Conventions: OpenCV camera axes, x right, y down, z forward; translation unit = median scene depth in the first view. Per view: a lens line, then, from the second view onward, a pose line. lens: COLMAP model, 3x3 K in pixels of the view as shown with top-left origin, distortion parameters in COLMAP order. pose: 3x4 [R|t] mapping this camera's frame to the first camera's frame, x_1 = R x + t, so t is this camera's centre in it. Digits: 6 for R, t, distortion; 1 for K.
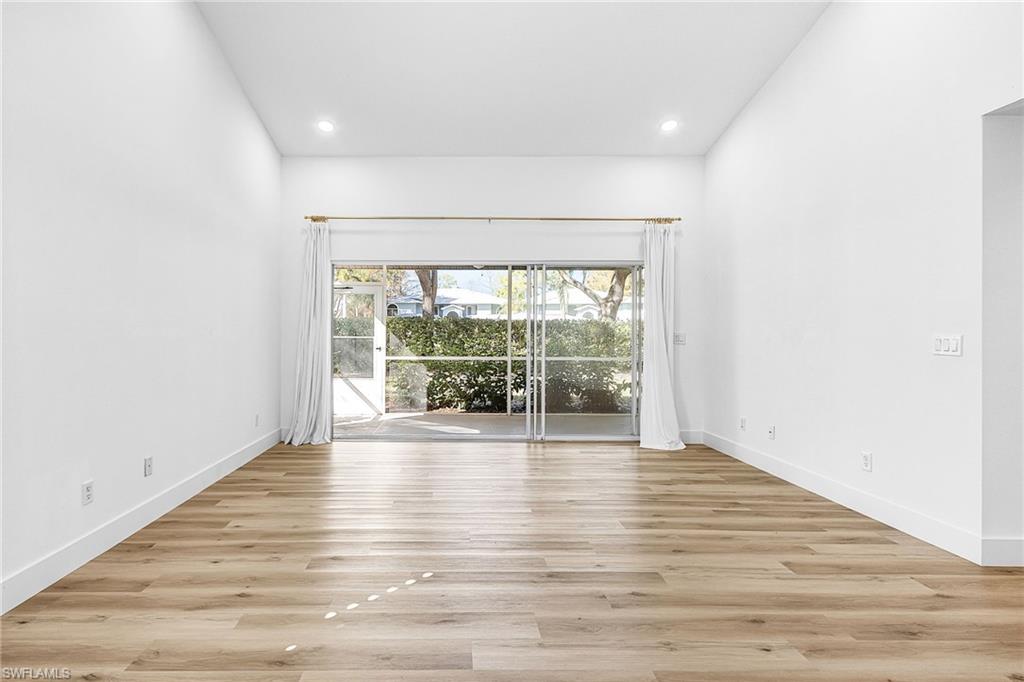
lens RADIAL K [[491.8, 0, 472.8], [0, 491.8, 328.5], [0, 0, 1]] dist [0.001068, -0.001793]
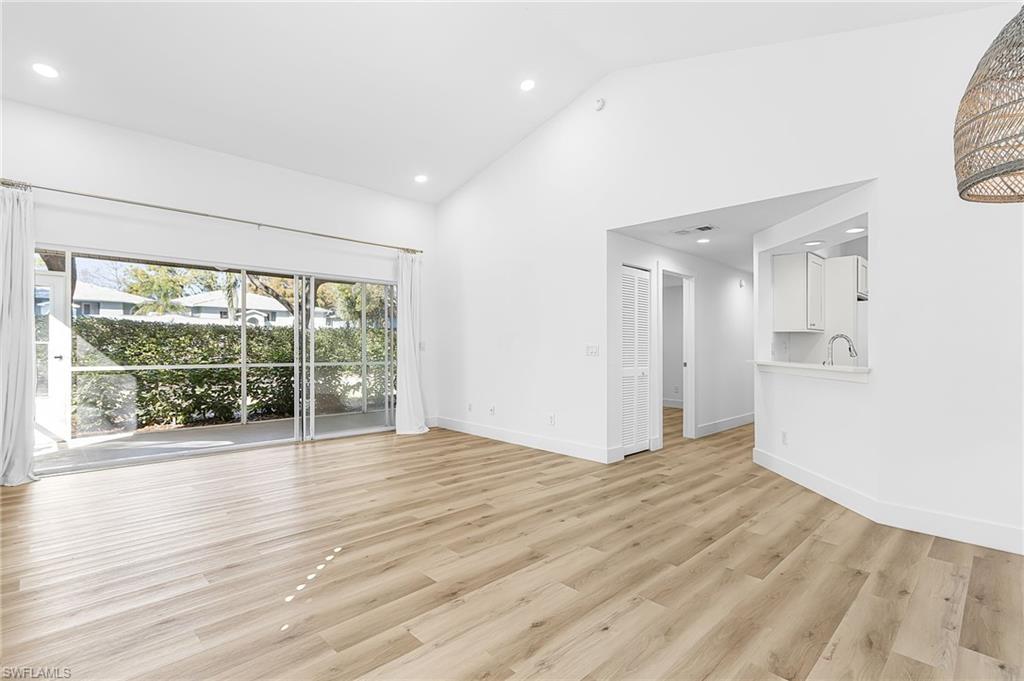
lens RADIAL K [[463.4, 0, 511.5], [0, 463.4, 341.2], [0, 0, 1]] dist [-0.012440, 0.000081]
pose [[0.724751, 0.010346, 0.688933, -0.242816], [-0.018466, 0.999820, 0.004411, -0.001552], [-0.688763, -0.015919, 0.724811, -0.028433]]
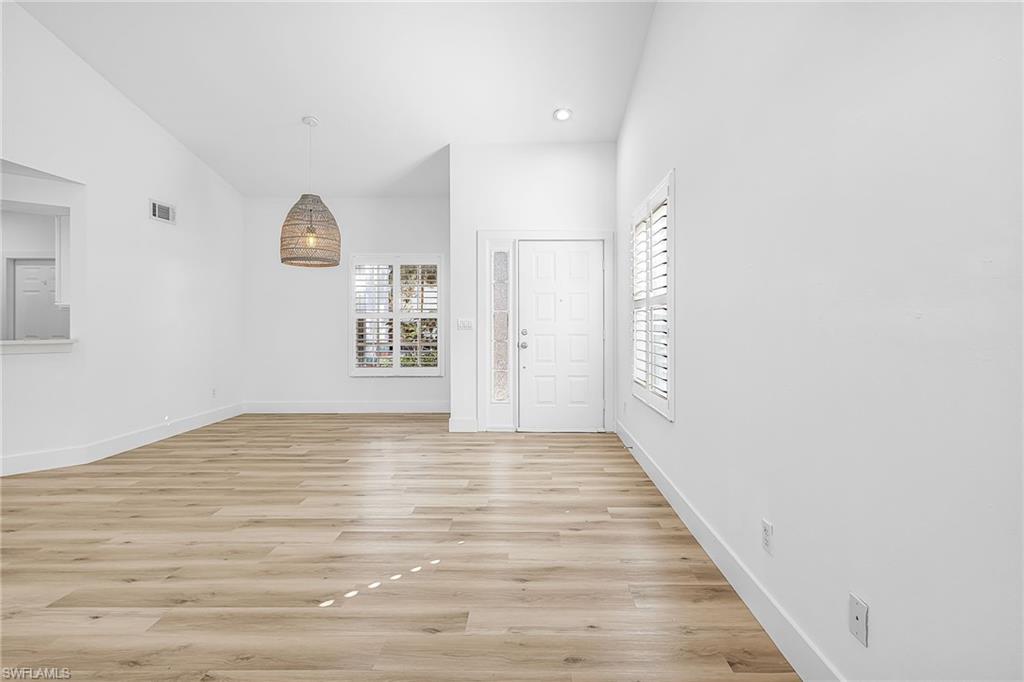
lens RADIAL K [[491.8, 0, 511.0], [0, 491.8, 326.3], [0, 0, 1]] dist [0.001068, -0.001793]
pose [[-0.999593, -0.002425, 0.028417, -0.192287], [-0.002371, 0.999995, 0.001921, 0.004889], [-0.028422, 0.001853, -0.999594, 0.825895]]
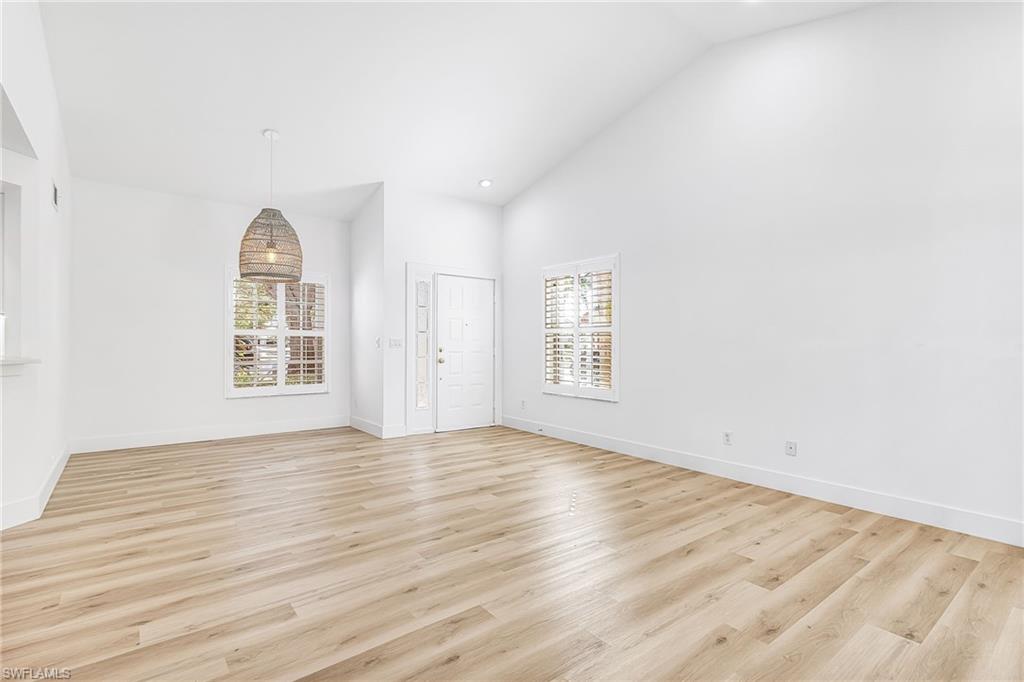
lens RADIAL K [[491.8, 0, 509.3], [0, 491.8, 340.1], [0, 0, 1]] dist [0.001068, -0.001793]
pose [[-0.801067, -0.015026, -0.598385, 0.403906], [-0.008641, 0.999871, -0.013540, 0.009819], [0.598512, -0.005676, -0.801094, 0.901335]]
